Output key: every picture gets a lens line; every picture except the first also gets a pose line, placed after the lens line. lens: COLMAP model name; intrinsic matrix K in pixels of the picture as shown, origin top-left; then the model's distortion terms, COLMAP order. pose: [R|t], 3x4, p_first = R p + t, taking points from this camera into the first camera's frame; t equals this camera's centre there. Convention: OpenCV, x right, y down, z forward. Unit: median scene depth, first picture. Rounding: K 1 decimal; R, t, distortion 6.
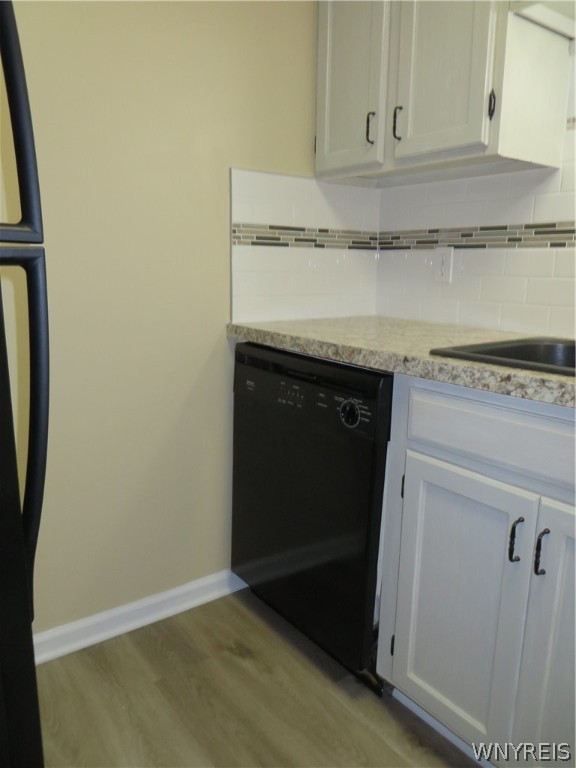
lens RADIAL K [[586.2, 0, 300.1], [0, 586.2, 382.2], [0, 0, 1]] dist [-0.015393, -0.001813]
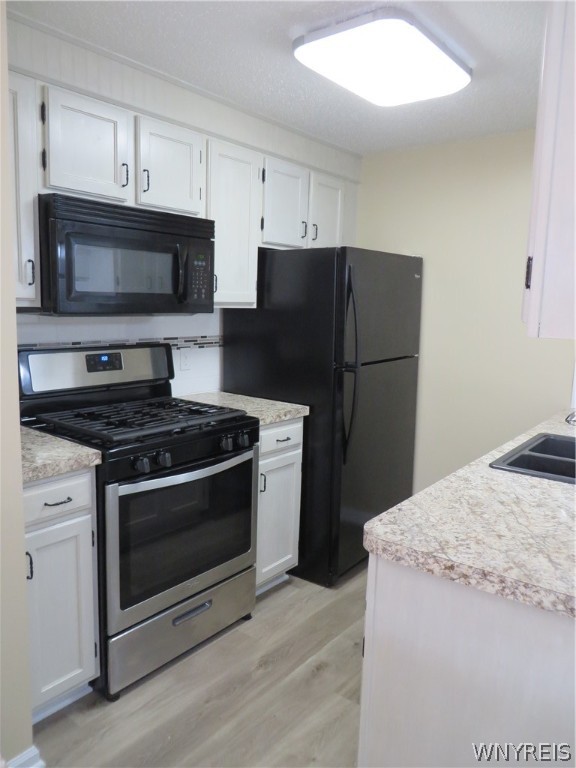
lens RADIAL K [[584.1, 0, 288.0], [0, 584.1, 384.0], [0, 0, 1]] dist [-0.011199, 0.000439]
pose [[0.275259, 0.139984, -0.951124, 1.199015], [-0.213511, 0.973536, 0.081491, -0.130177], [0.937361, 0.180645, 0.297862, -0.228102]]
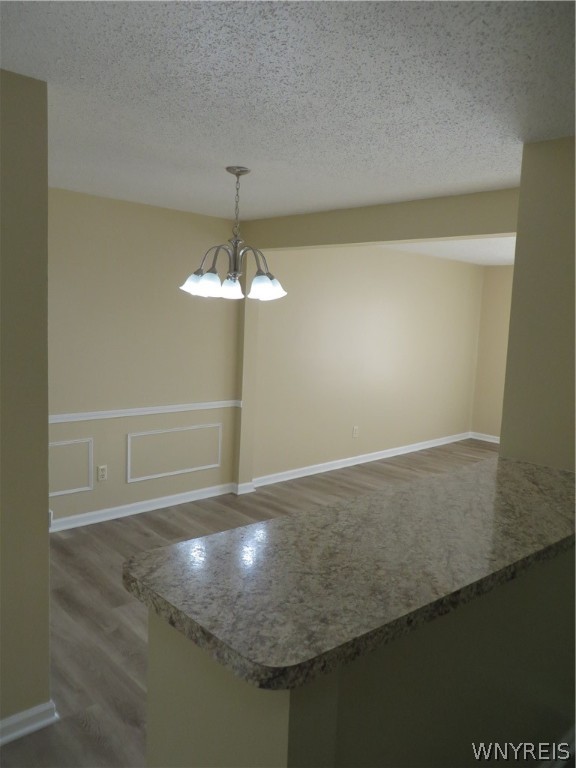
lens RADIAL K [[584.1, 0, 288.0], [0, 584.1, 384.0], [0, 0, 1]] dist [-0.011199, 0.000439]
pose [[-0.086152, -0.130242, 0.987732, -0.380231], [0.145318, 0.979172, 0.141788, -0.355594], [-0.985627, 0.155751, -0.065431, 0.681525]]
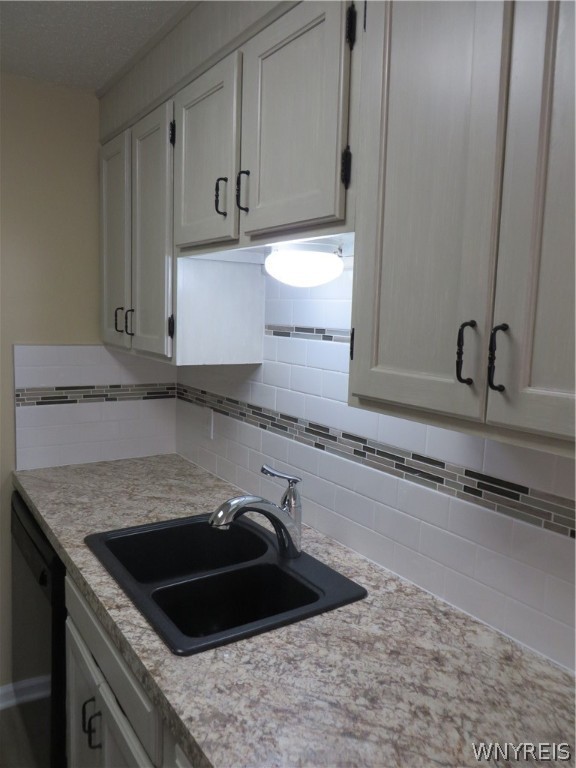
lens RADIAL K [[586.2, 0, 300.1], [0, 586.2, 382.2], [0, 0, 1]] dist [-0.015393, -0.001813]
pose [[0.998747, 0.031748, -0.038674, 0.491770], [-0.034711, 0.996308, -0.078515, -0.206101], [0.036039, 0.079759, 0.996163, -0.155364]]
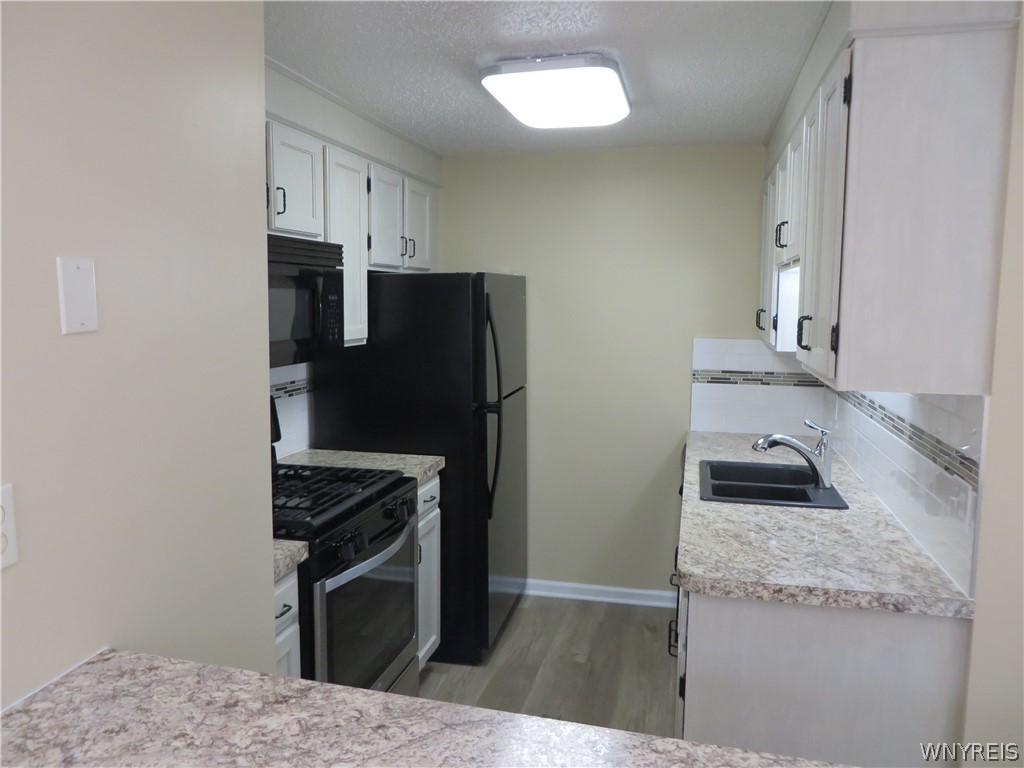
lens RADIAL K [[778.8, 0, 512.0], [0, 778.8, 384.0], [0, 0, 1]] dist [-0.011199, 0.000439]
pose [[0.642451, 0.080811, -0.762054, 1.175983], [-0.151596, 0.988175, -0.023014, -0.103900], [0.751183, 0.130309, 0.647104, -0.746237]]
